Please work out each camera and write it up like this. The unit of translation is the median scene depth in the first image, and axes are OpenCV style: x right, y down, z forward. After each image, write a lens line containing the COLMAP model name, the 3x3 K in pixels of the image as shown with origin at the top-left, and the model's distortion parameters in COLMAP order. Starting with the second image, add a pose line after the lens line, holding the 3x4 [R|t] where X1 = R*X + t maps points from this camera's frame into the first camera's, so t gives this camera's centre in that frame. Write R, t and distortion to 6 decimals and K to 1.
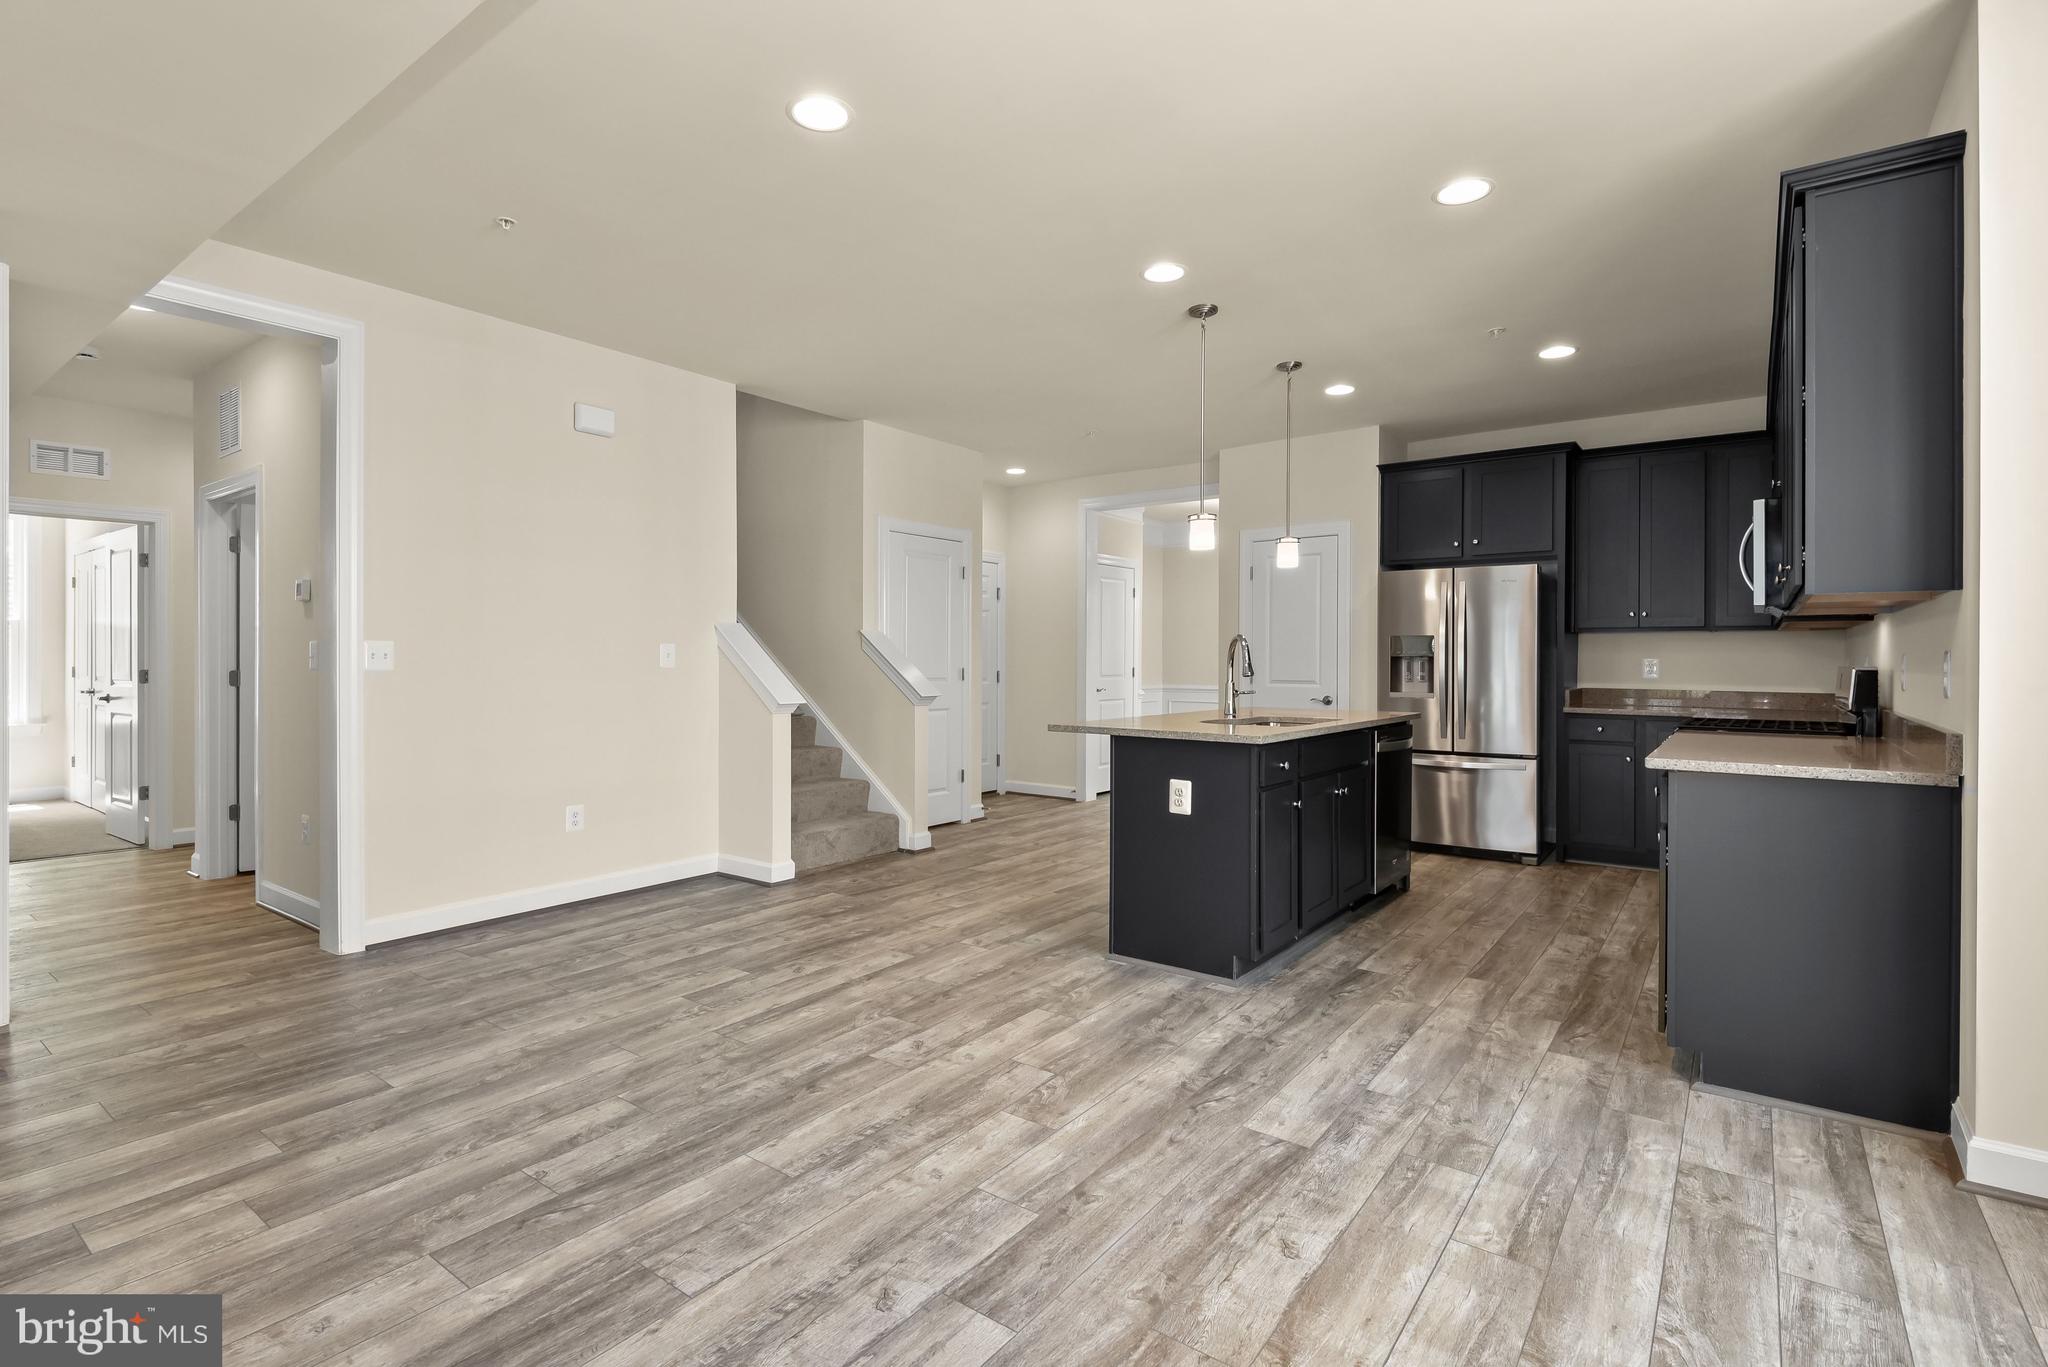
lens RADIAL K [[968.0, 0, 1010.7], [0, 968.0, 659.2], [0, 0, 1]] dist [0.010927, -0.000905]
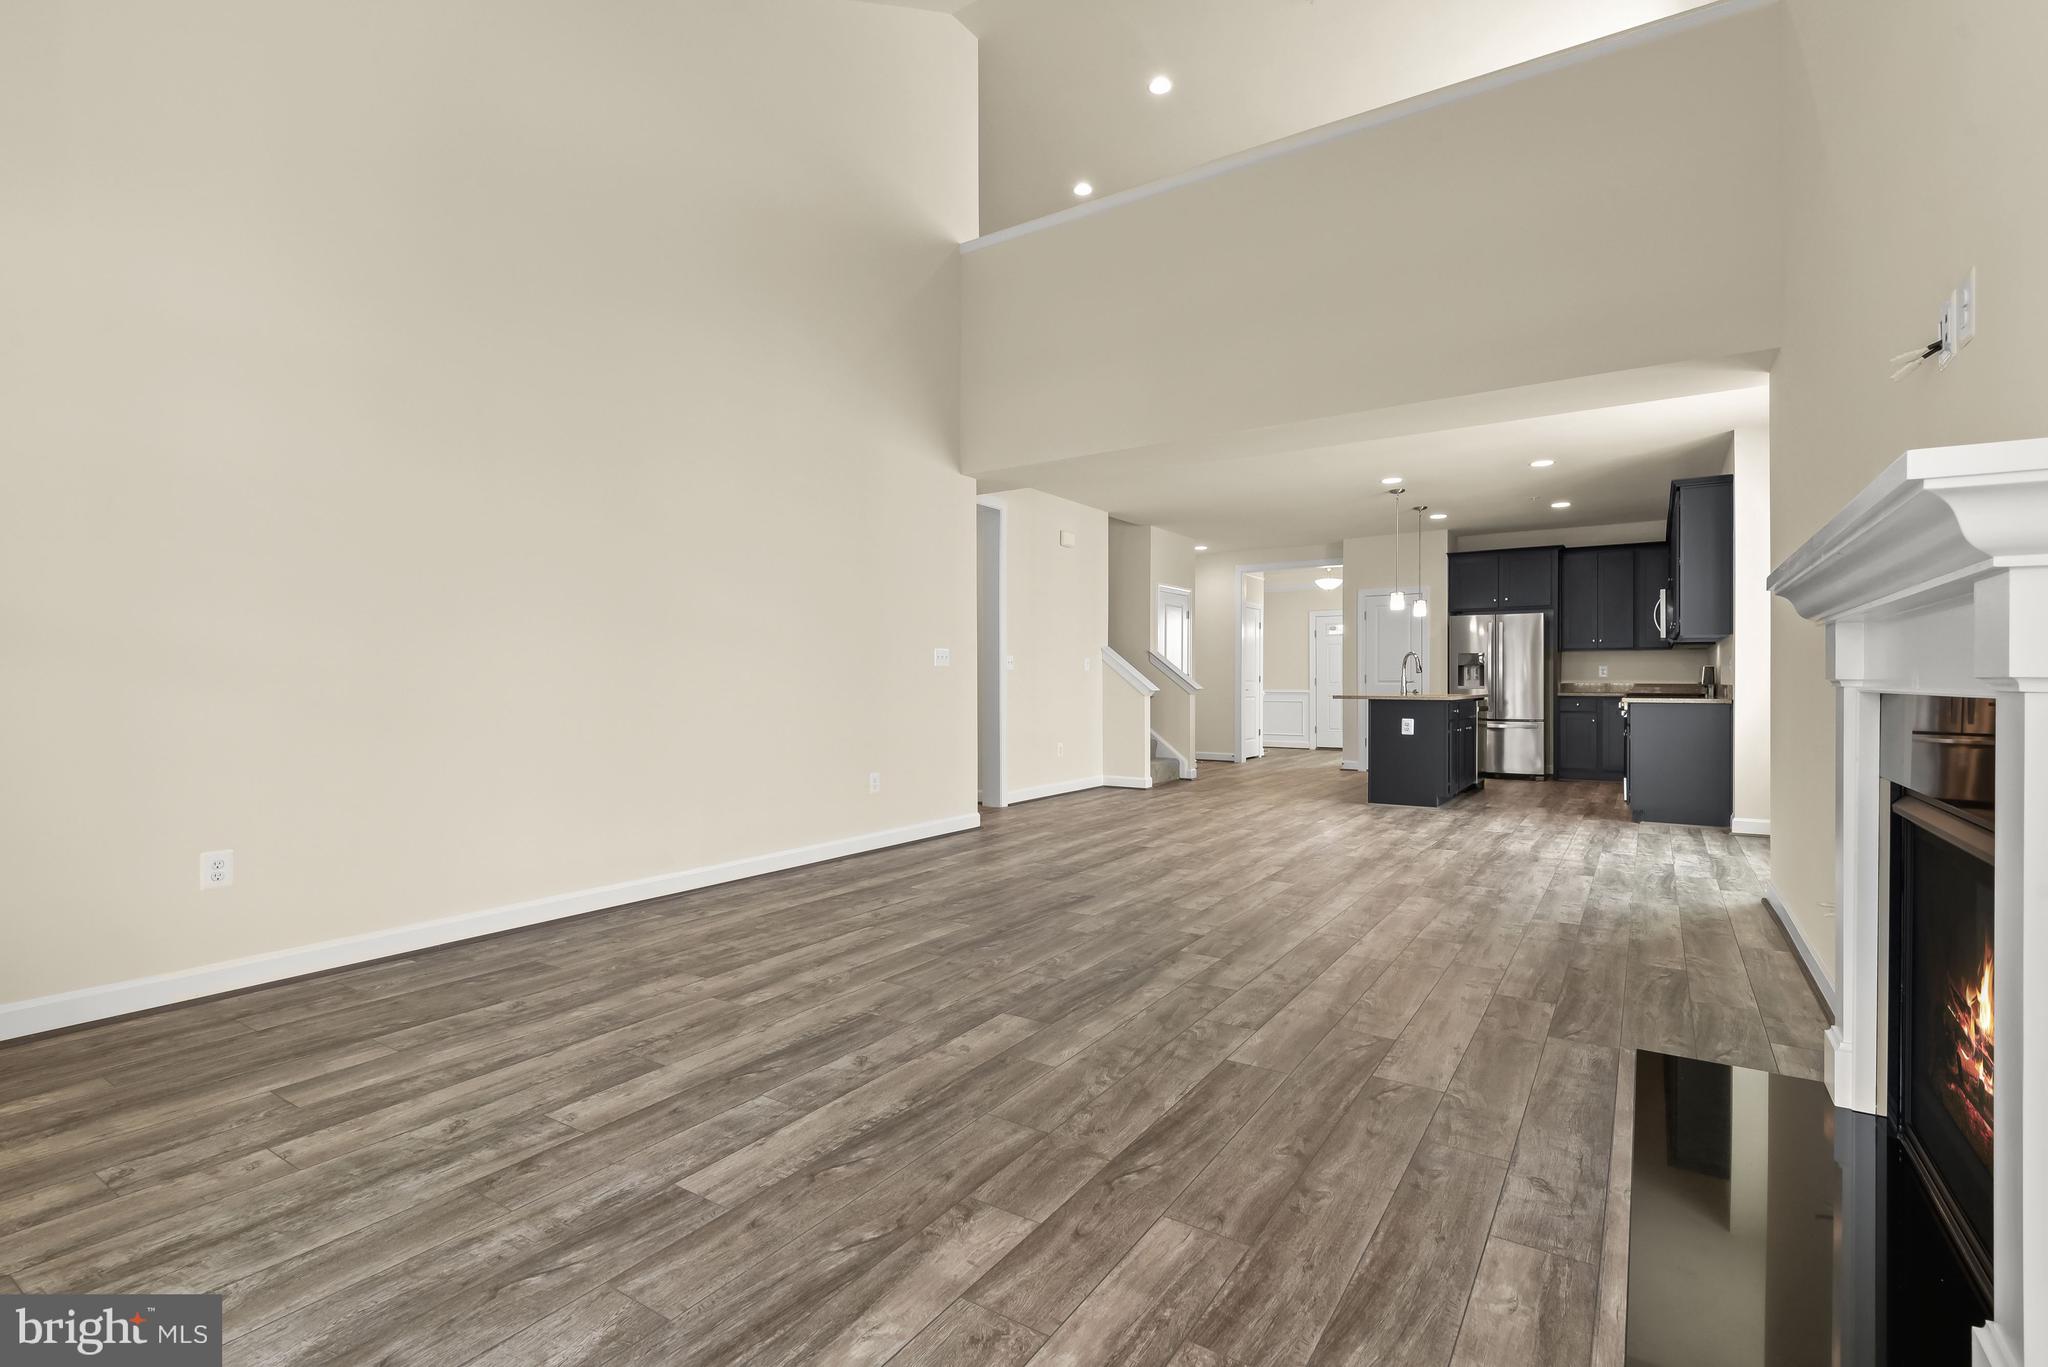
lens RADIAL K [[956.8, 0, 1014.5], [0, 956.8, 681.3], [0, 0, 1]] dist [0.034859, -0.021028]
pose [[0.997672, -0.003467, 0.068102, -0.833392], [0.003426, 0.999994, 0.000711, 0.035456], [-0.068105, -0.000476, 0.997678, -1.069392]]
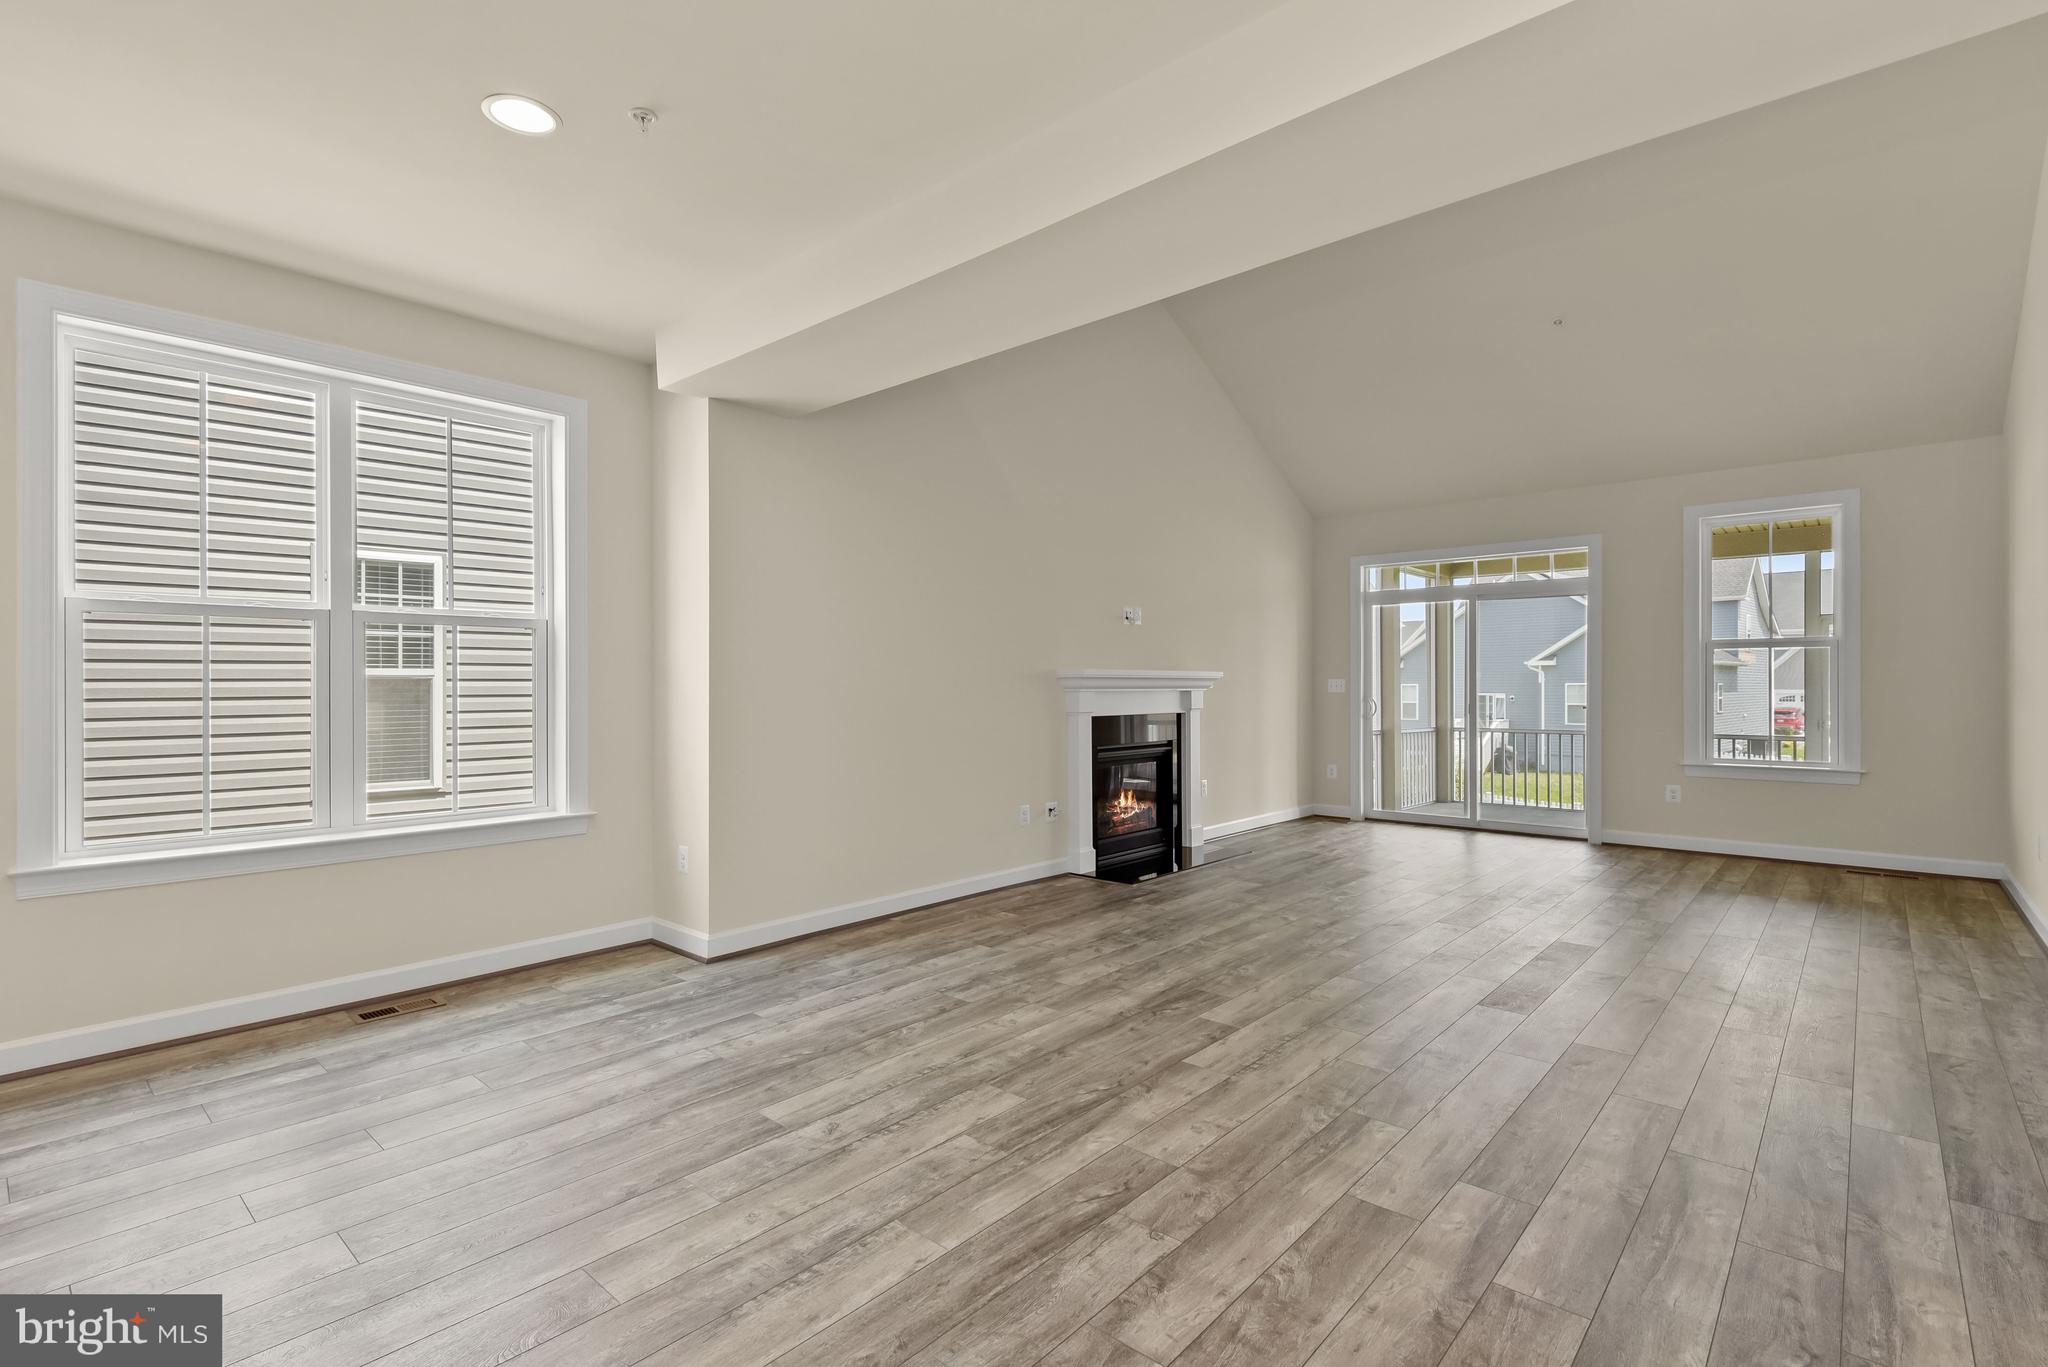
lens RADIAL K [[941.0, 0, 1015.7], [0, 941.0, 683.2], [0, 0, 1]] dist [0.031979, -0.020870]
pose [[-0.996583, -0.000817, 0.082593, -0.252740], [-0.000989, 0.999997, -0.002038, -0.006233], [-0.082591, -0.002113, -0.996581, 1.160483]]
